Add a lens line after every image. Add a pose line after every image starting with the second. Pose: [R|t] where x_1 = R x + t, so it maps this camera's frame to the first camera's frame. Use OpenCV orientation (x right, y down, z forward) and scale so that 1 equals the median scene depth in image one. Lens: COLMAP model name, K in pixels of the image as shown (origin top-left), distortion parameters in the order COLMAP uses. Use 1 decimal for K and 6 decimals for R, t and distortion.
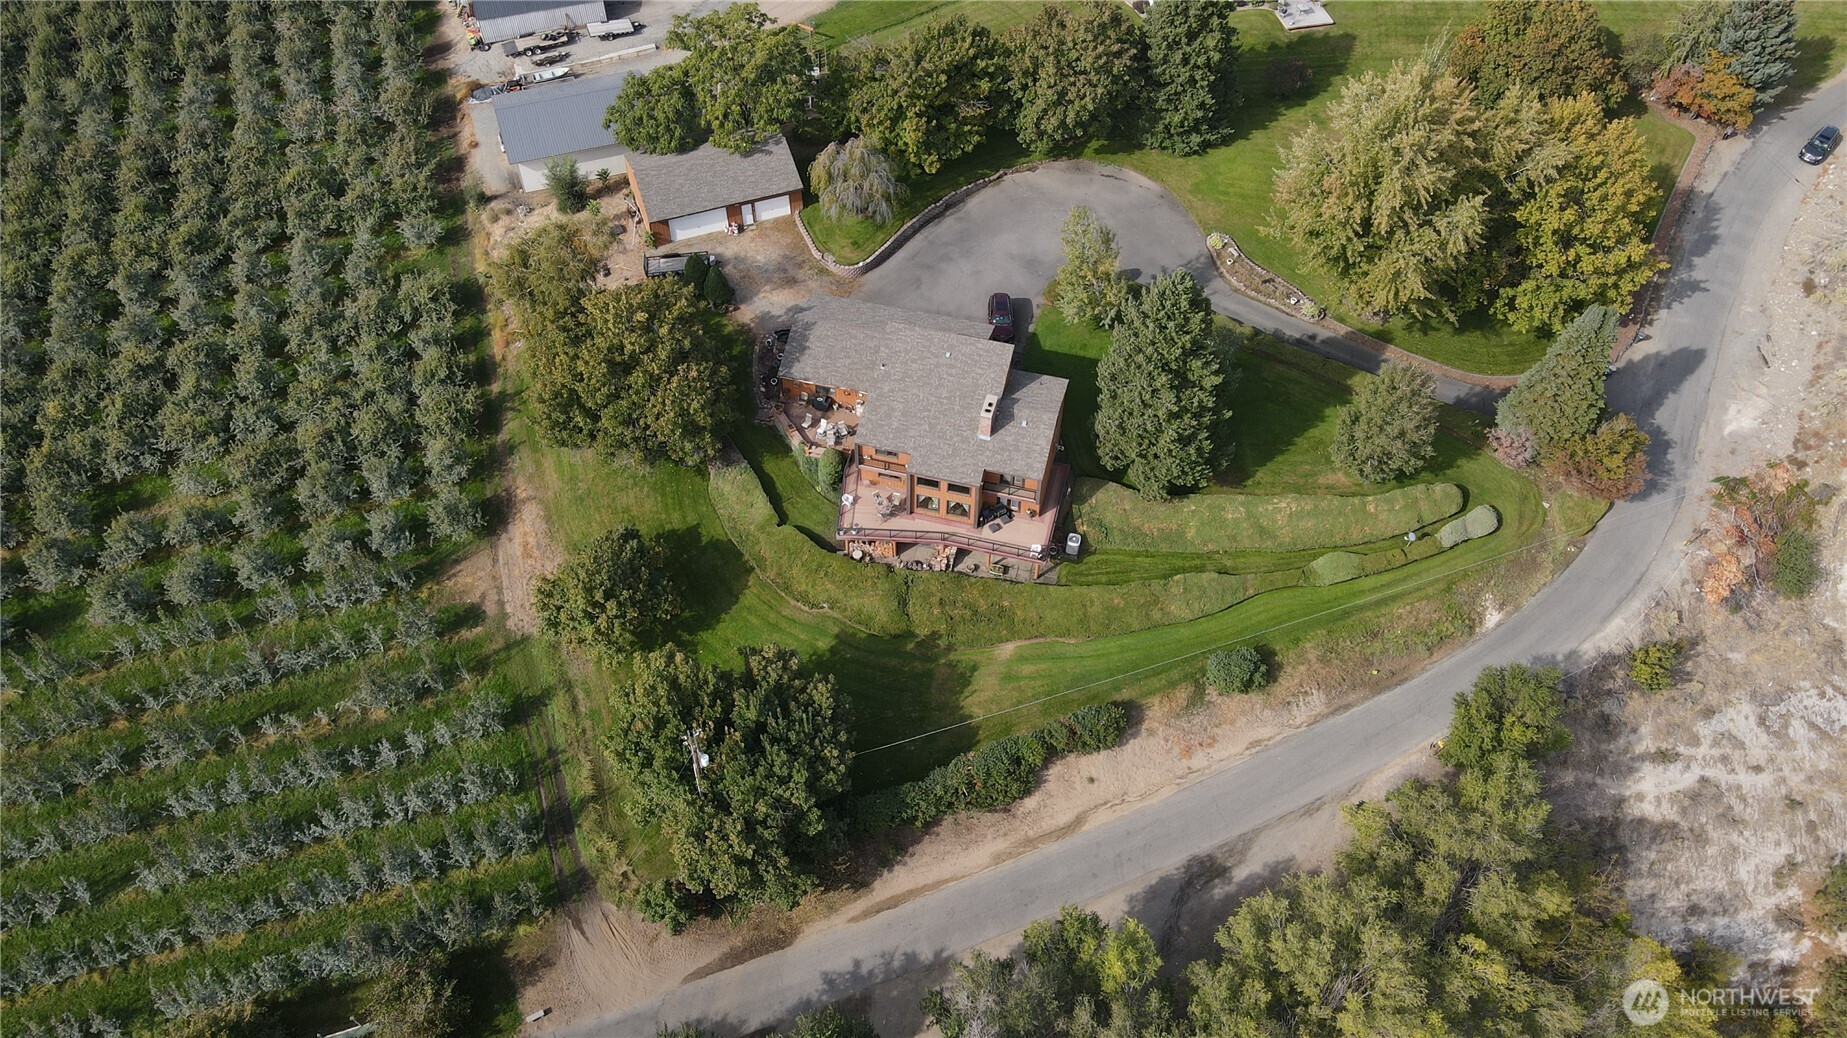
lens RADIAL K [[1355.5, 0, 924.5], [0, 1355.5, 515.4], [0, 0, 1]] dist [-0.005964, 0.034720]
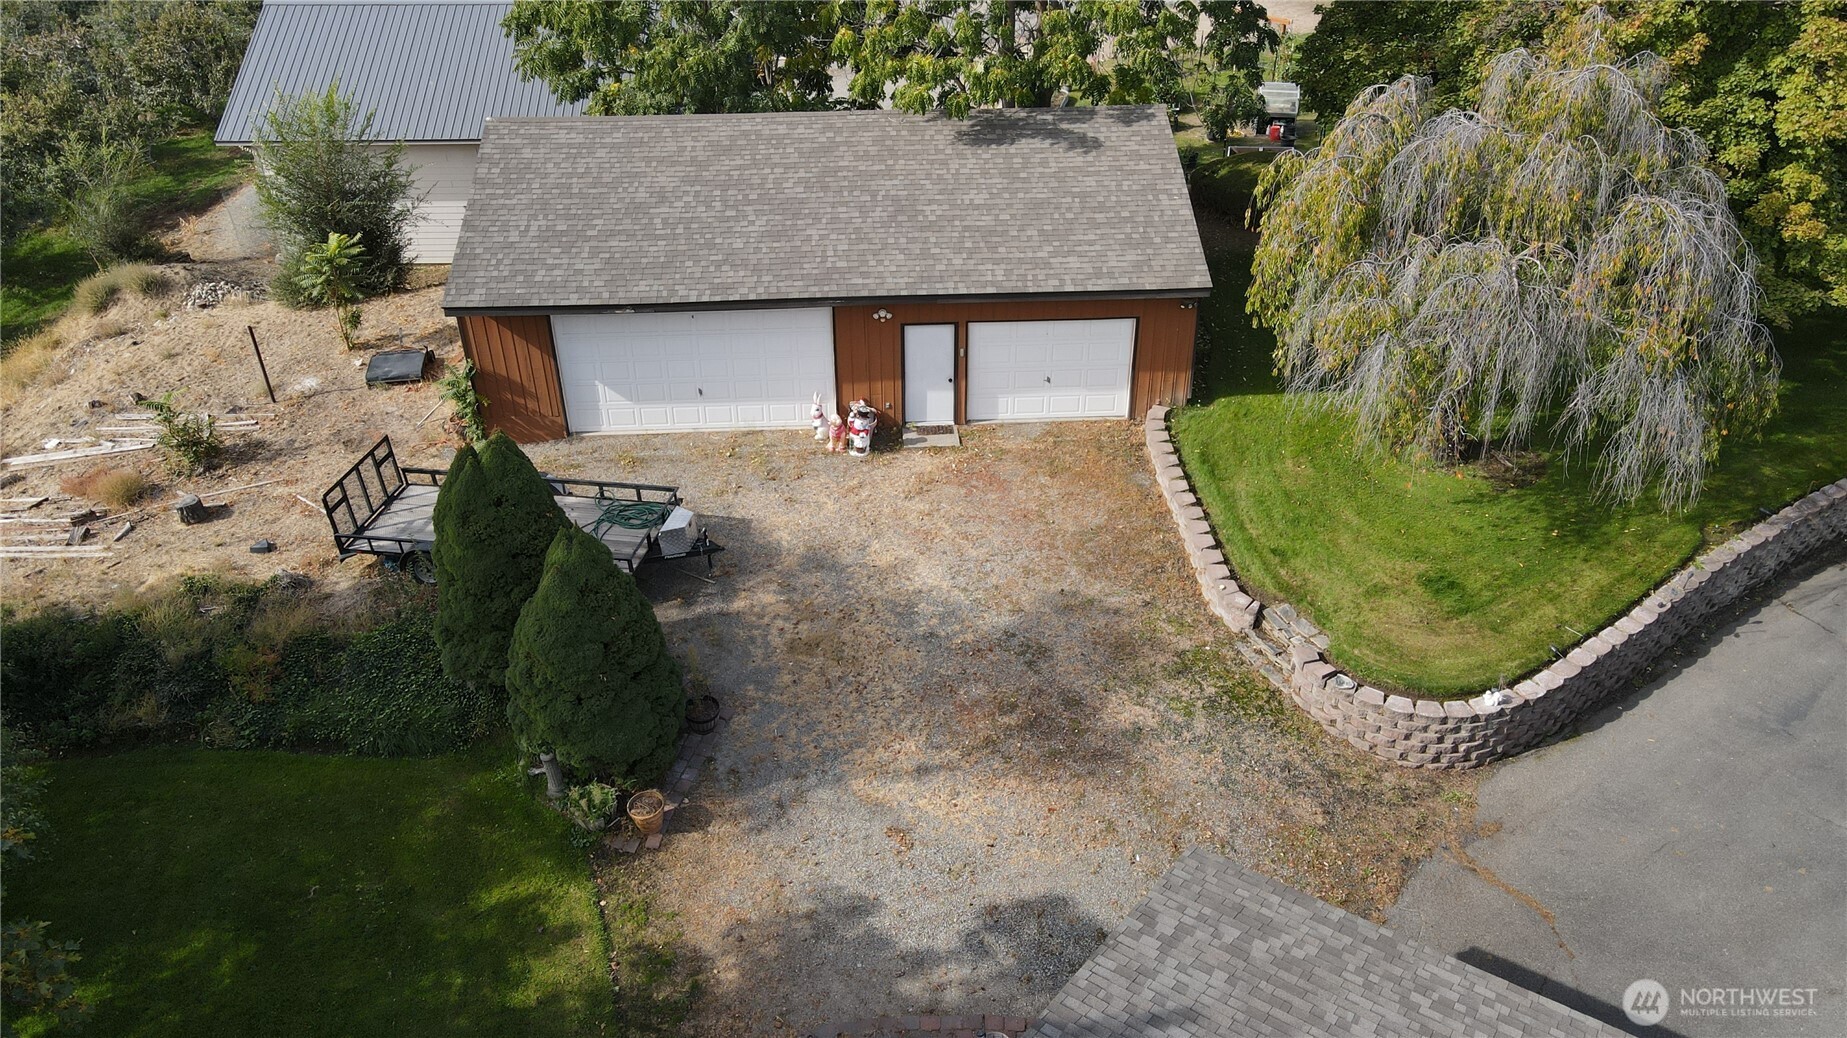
lens RADIAL K [[1355.5, 0, 924.5], [0, 1355.5, 515.4], [0, 0, 1]] dist [-0.005964, 0.034720]
pose [[0.955794, 0.160397, -0.246437, -0.074588], [-0.227469, 0.934431, -0.274039, -0.142249], [0.186323, 0.317982, 0.929608, 0.807832]]
